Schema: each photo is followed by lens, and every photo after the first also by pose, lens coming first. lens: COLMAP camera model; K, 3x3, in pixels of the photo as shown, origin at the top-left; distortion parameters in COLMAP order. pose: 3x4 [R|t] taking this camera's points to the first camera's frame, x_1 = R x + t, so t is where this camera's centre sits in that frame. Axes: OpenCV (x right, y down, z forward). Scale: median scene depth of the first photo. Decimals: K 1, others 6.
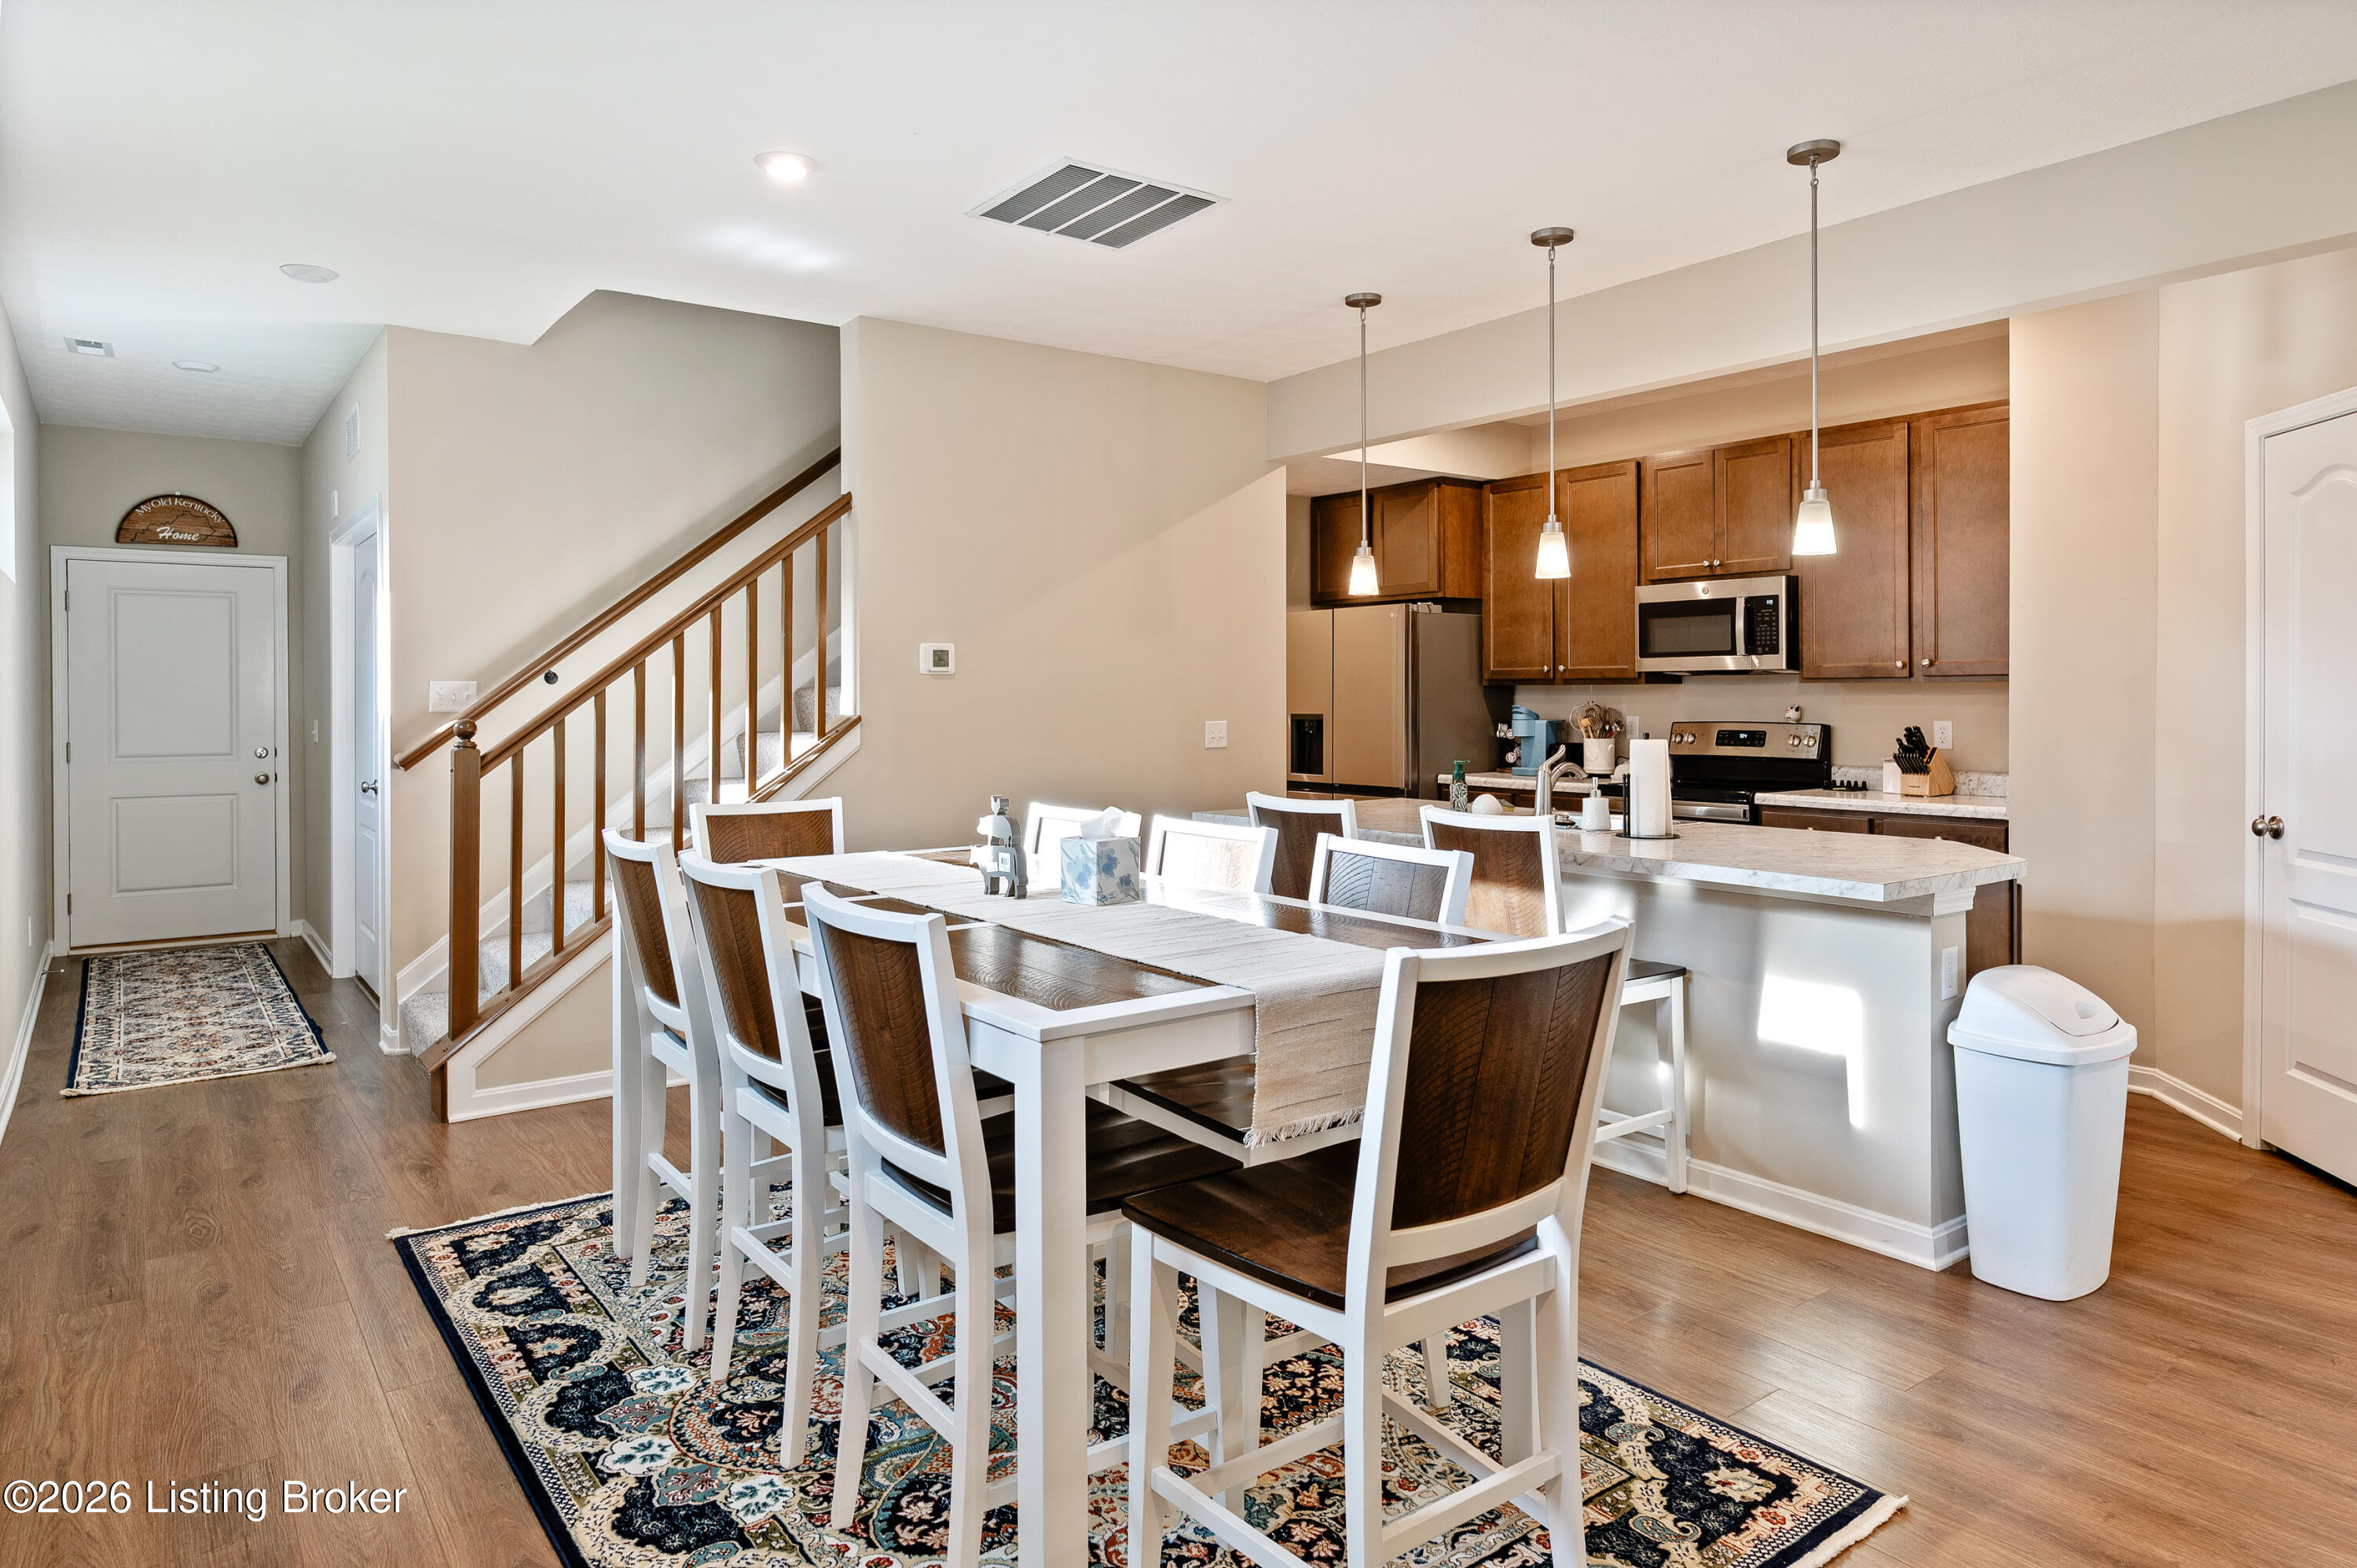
lens RADIAL K [[1414.7, 0, 1175.5], [0, 1414.7, 727.1], [0, 0, 1]] dist [-0.001935, -0.000113]
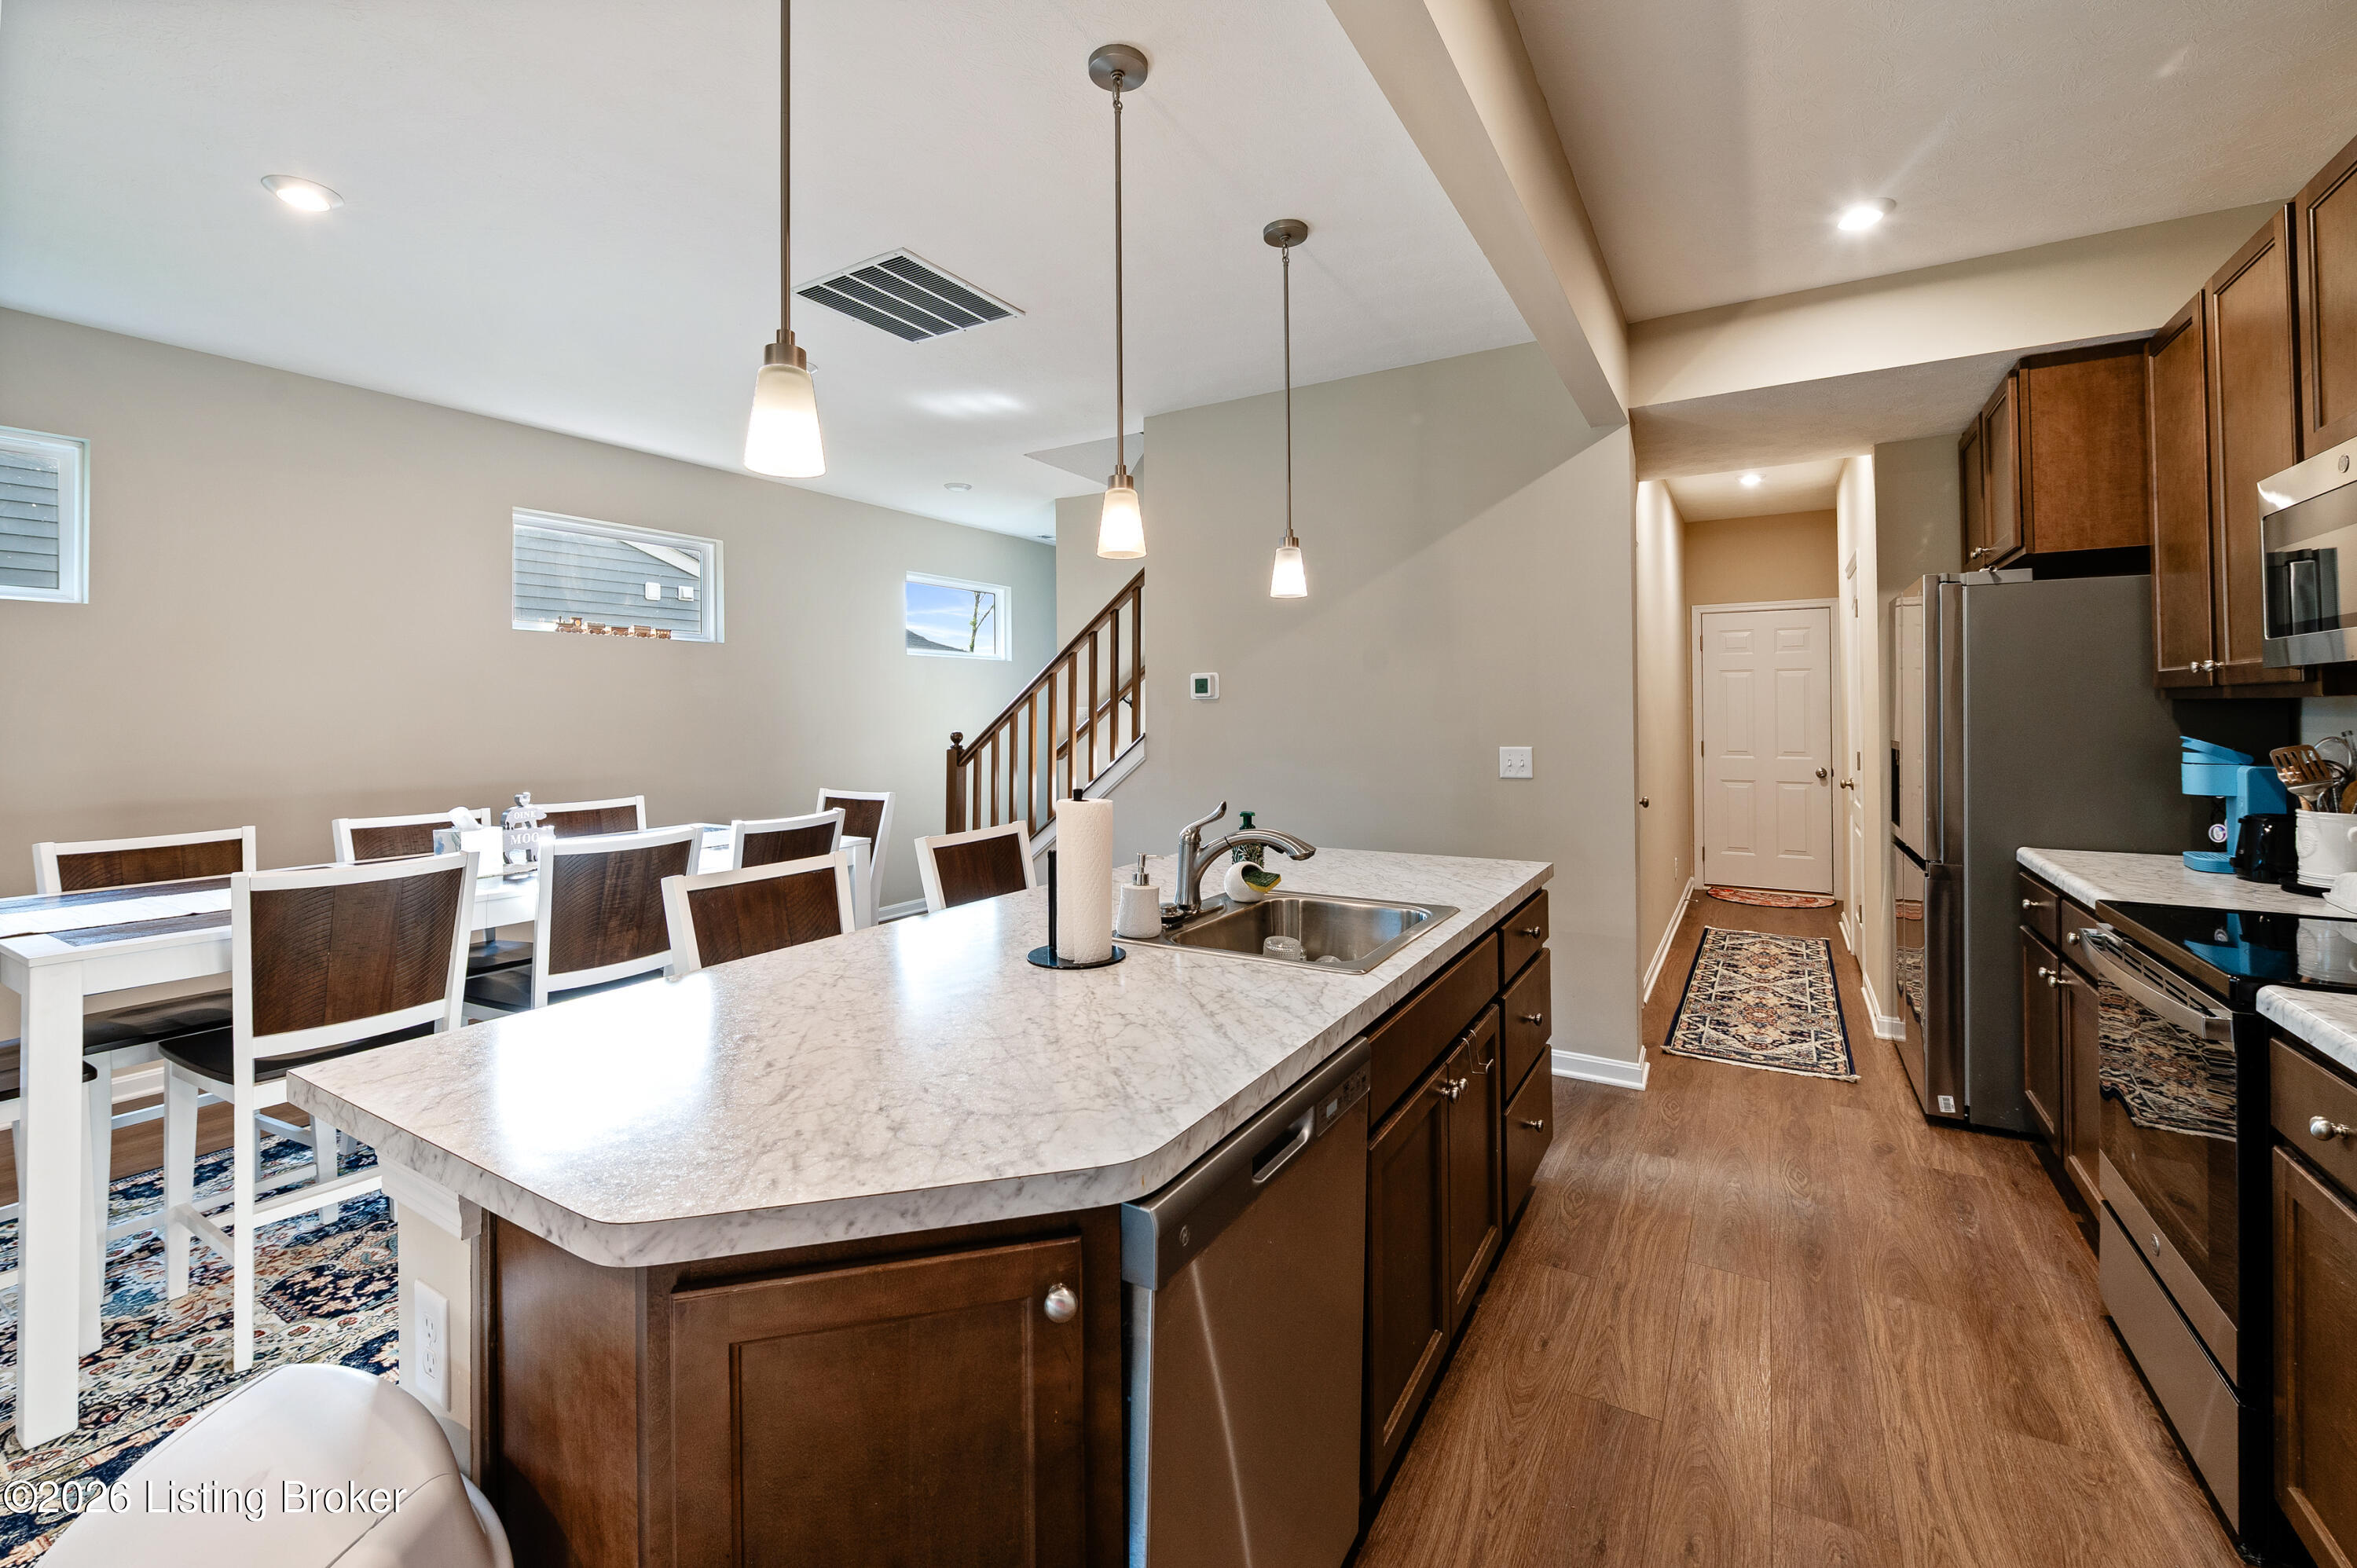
lens RADIAL K [[975.1, 0, 1187.1], [0, 975.1, 700.5], [0, 0, 1]] dist [-0.005900, -0.000738]
pose [[0.382396, -0.010473, -0.923939, 0.526925], [-0.015990, 0.999711, -0.017950, -0.019510], [0.923860, 0.021638, 0.382118, 0.618308]]
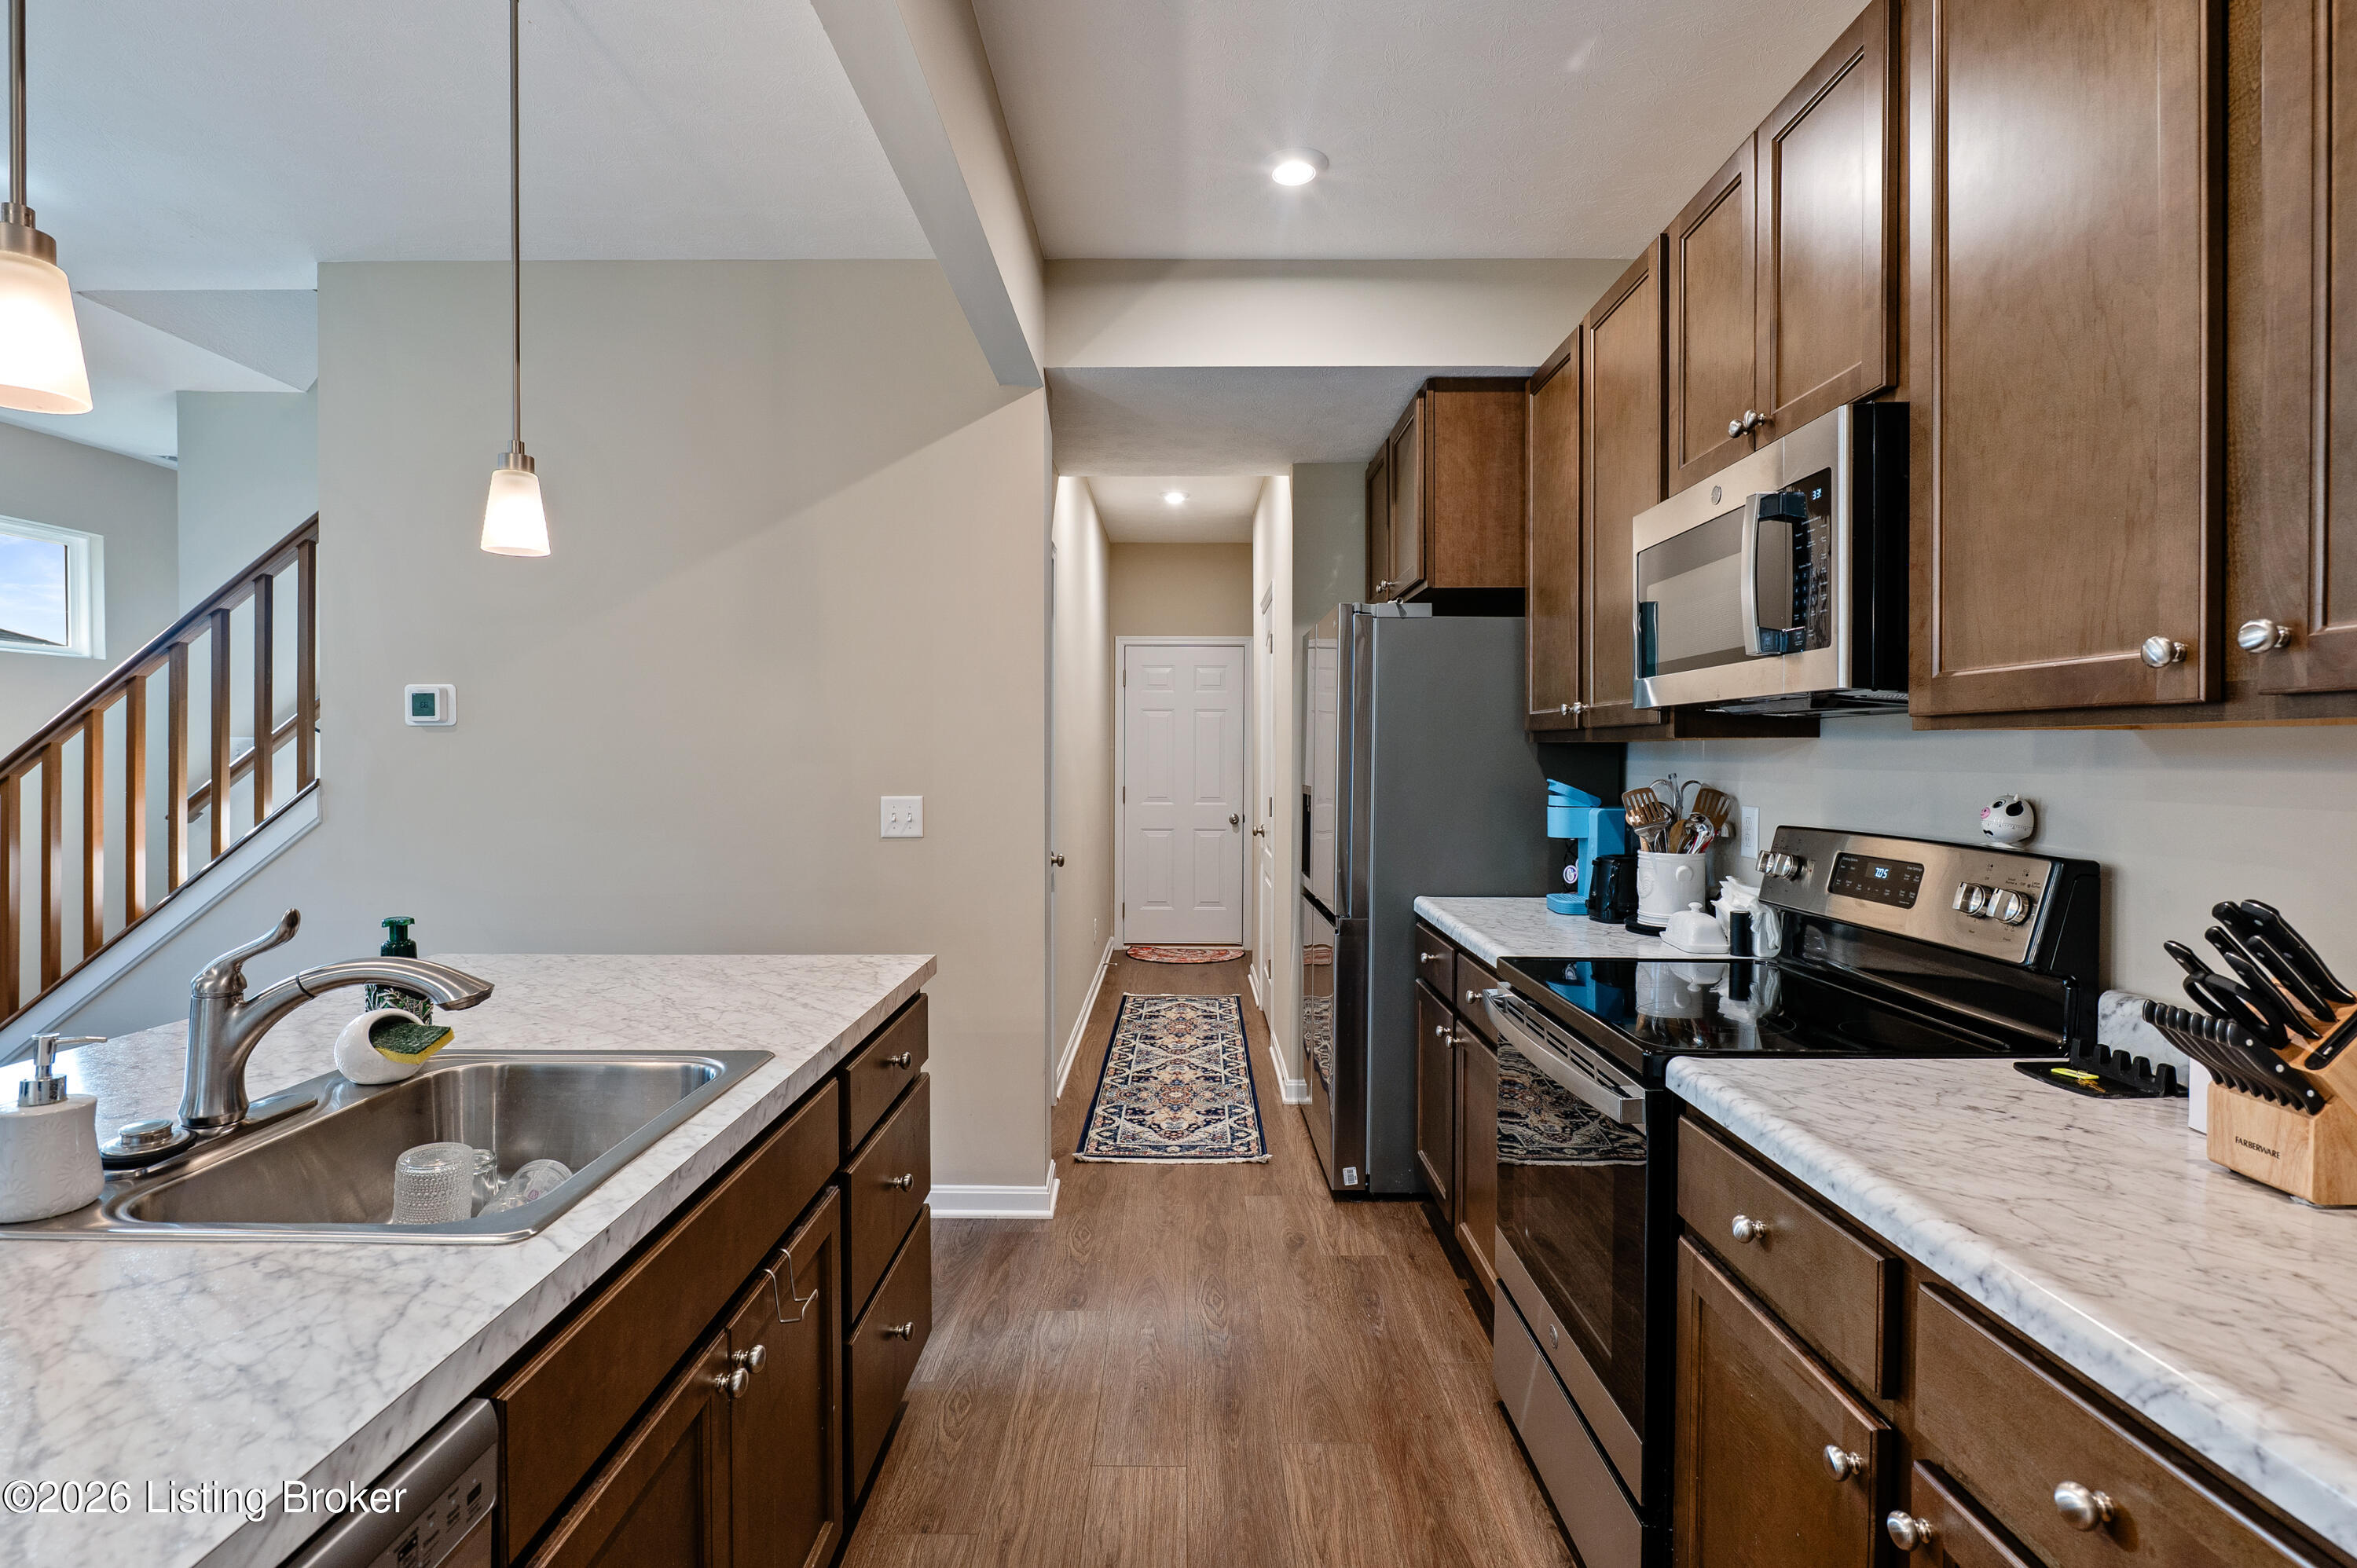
lens RADIAL K [[1125.3, 0, 1180.5], [0, 1125.3, 770.4], [0, 0, 1]] dist [-0.005358, -0.001700]
pose [[0.799864, 0.014439, -0.600008, 0.464955], [-0.019124, 0.999816, -0.001434, -0.018518], [0.599877, 0.012621, 0.799993, 0.697068]]
